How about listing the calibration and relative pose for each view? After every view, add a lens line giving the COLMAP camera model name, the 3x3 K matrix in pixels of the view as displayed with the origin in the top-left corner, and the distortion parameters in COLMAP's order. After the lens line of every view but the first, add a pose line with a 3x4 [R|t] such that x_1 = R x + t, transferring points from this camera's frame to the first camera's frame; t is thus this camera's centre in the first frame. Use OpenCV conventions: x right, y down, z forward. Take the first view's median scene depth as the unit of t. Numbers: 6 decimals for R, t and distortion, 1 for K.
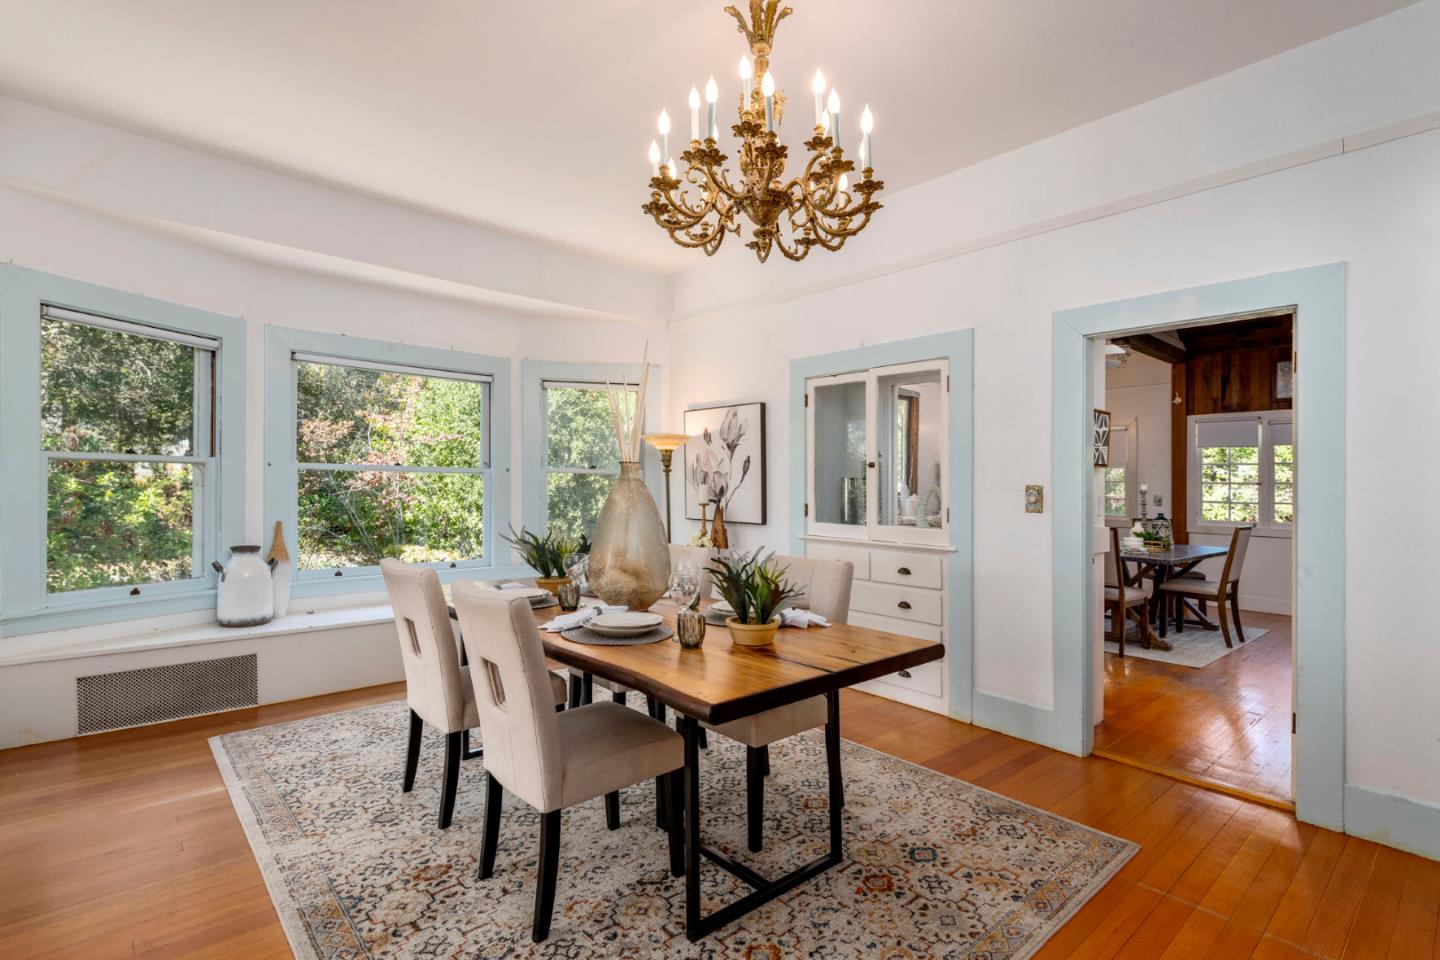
lens RADIAL K [[677.1, 0, 732.2], [0, 677.1, 478.9], [0, 0, 1]] dist [0.010271, -0.005114]
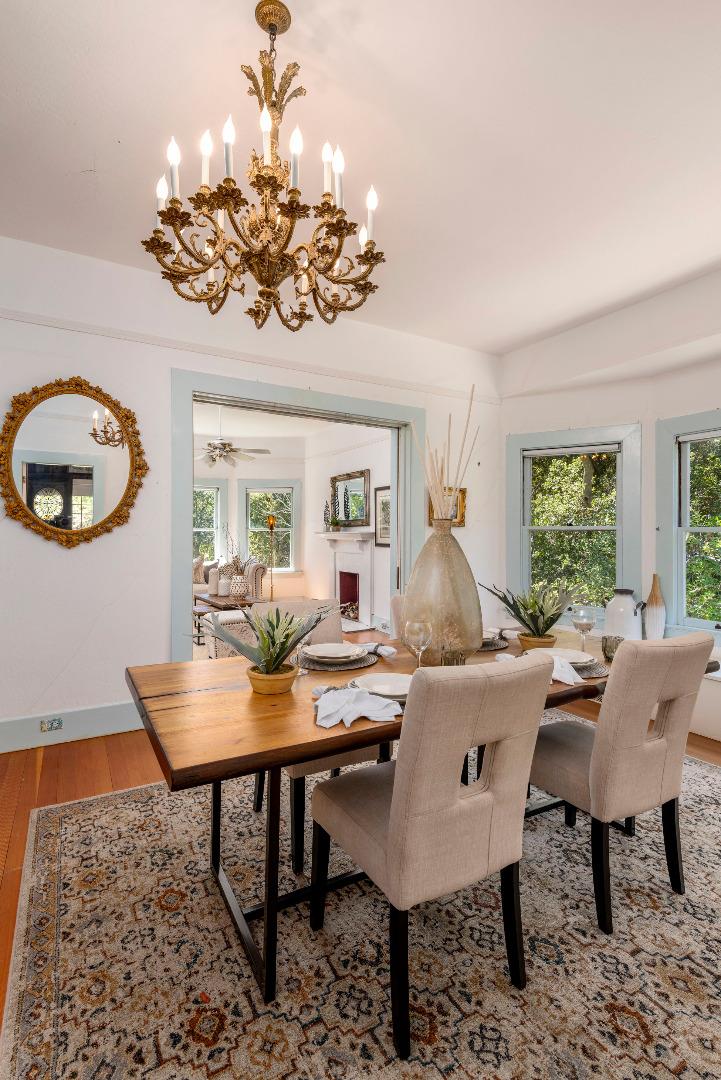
lens RADIAL K [[507.9, 0, 351.4], [0, 507.9, 540.4], [0, 0, 1]] dist [0.010271, -0.005114]
pose [[-0.227627, -0.011423, -0.973681, 0.797092], [-0.000686, 0.999933, -0.011570, 0.020009], [0.973748, -0.001966, -0.227620, 1.340344]]
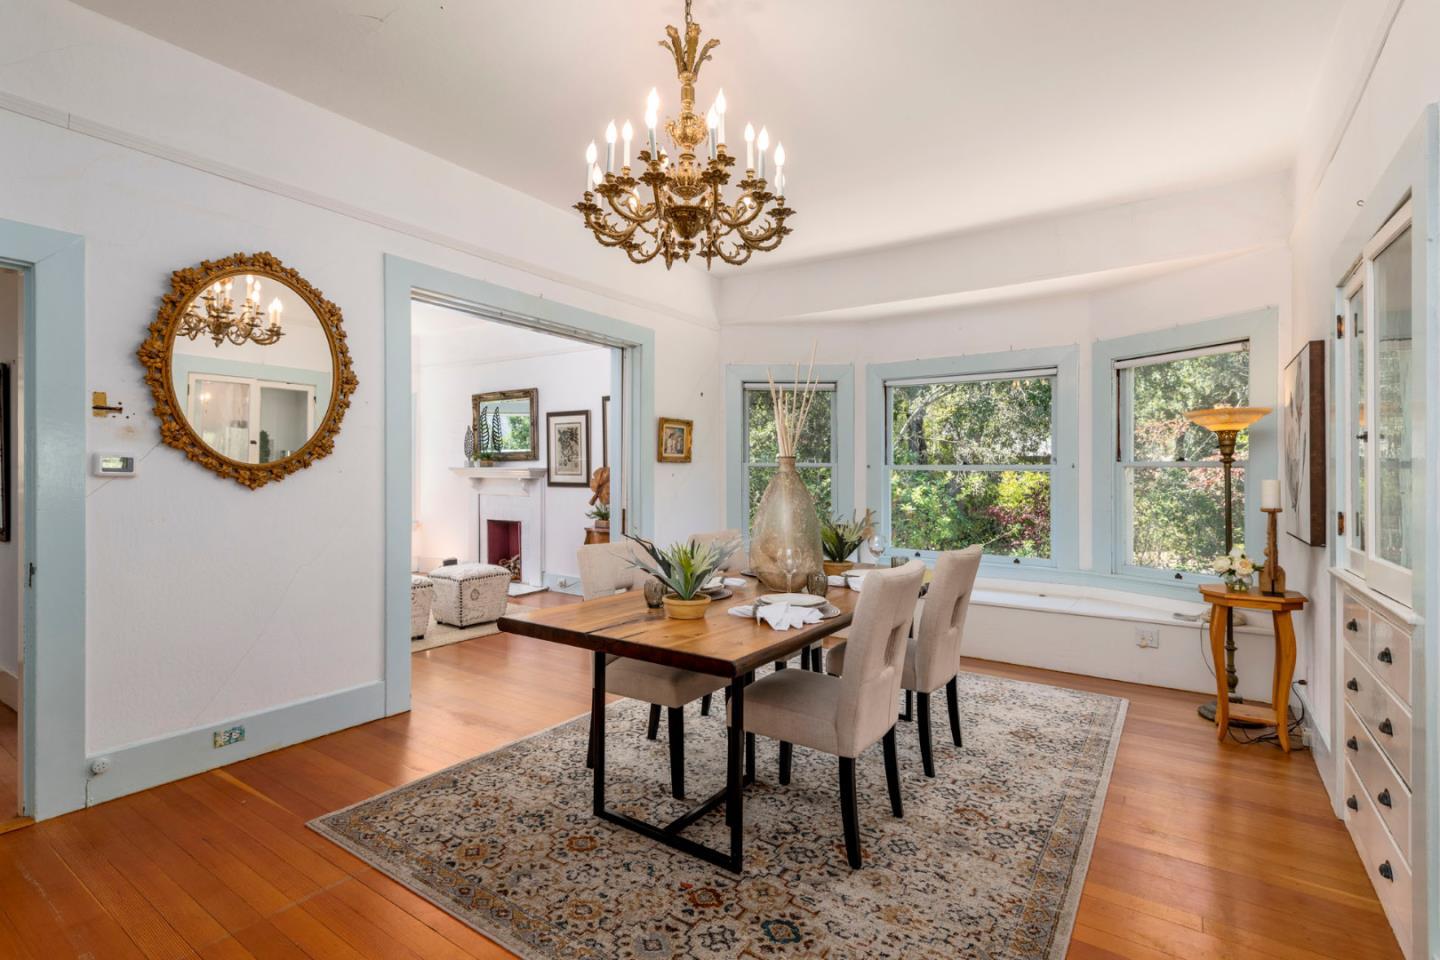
lens RADIAL K [[677.1, 0, 727.0], [0, 677.1, 481.1], [0, 0, 1]] dist [0.010271, -0.005114]
pose [[0.236937, -0.009187, -0.971482, 1.164393], [0.006916, 0.999946, -0.007770, 0.028251], [0.971500, -0.004878, 0.236988, 0.828687]]
